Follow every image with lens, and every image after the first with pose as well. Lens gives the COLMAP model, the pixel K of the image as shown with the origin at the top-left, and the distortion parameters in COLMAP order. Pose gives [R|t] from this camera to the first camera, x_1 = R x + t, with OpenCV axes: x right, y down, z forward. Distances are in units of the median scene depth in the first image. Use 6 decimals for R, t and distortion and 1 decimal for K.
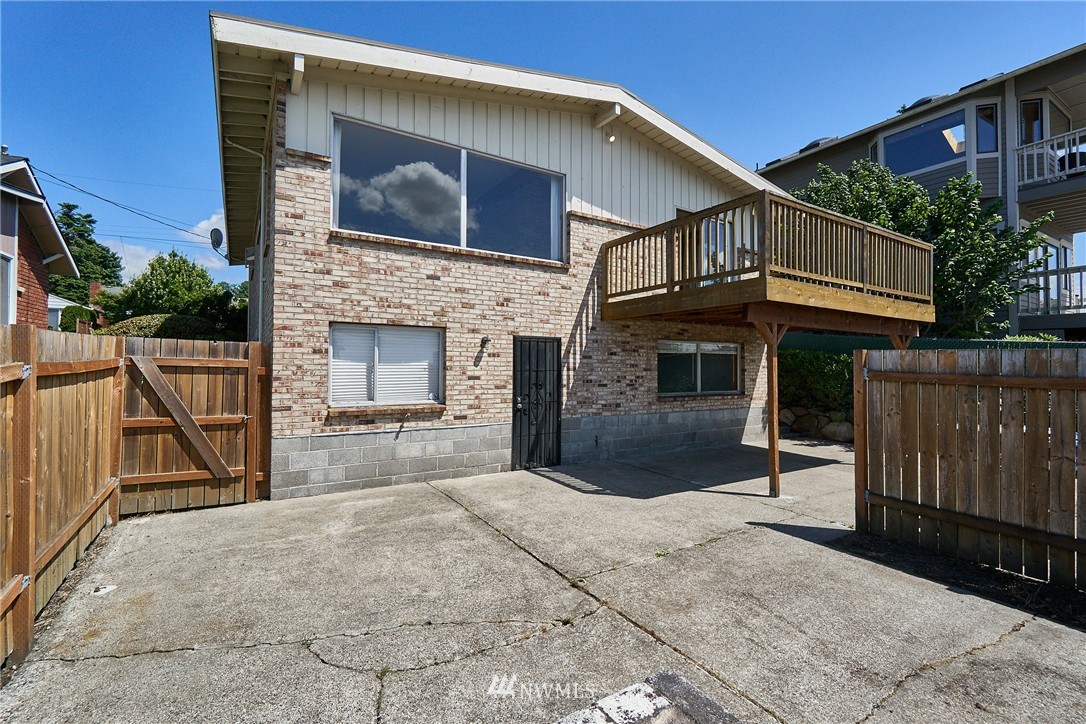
lens RADIAL K [[490.9, 0, 543.2], [0, 490.9, 357.8], [0, 0, 1]] dist [0.002097, 0.000526]
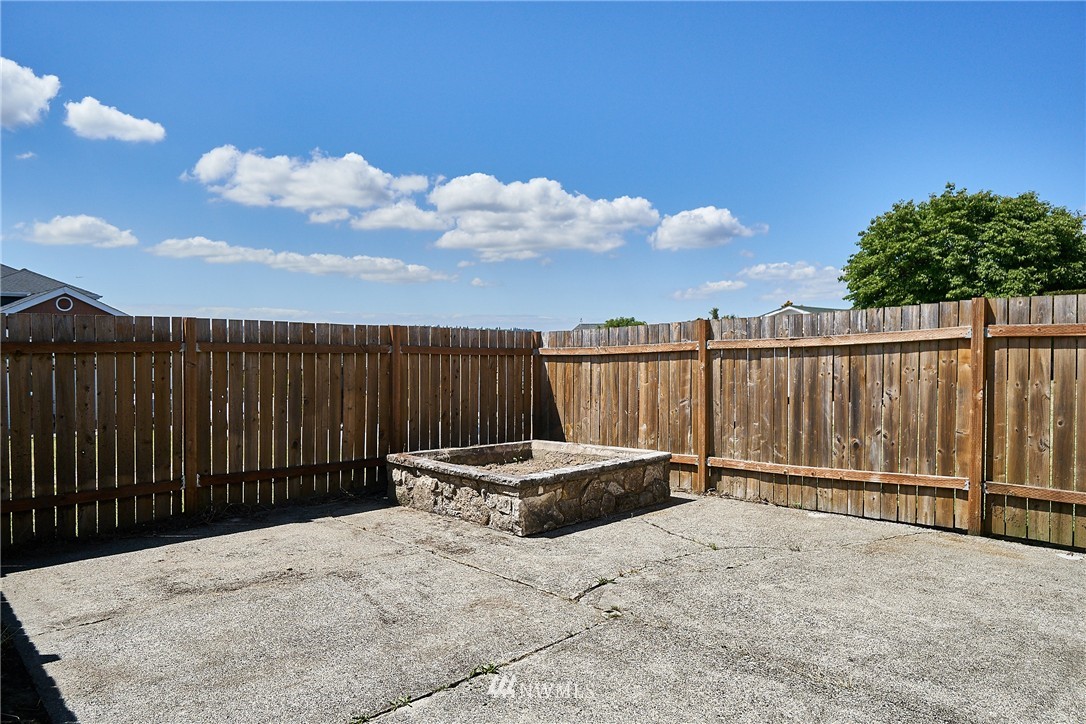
lens RADIAL K [[695.3, 0, 543.4], [0, 695.3, 360.1], [0, 0, 1]] dist [0.001028, 0.002557]
pose [[-0.980757, -0.003758, -0.195196, 0.379674], [-0.005586, 0.999946, 0.008814, 0.068495], [0.195153, 0.009735, -0.980725, 2.007309]]
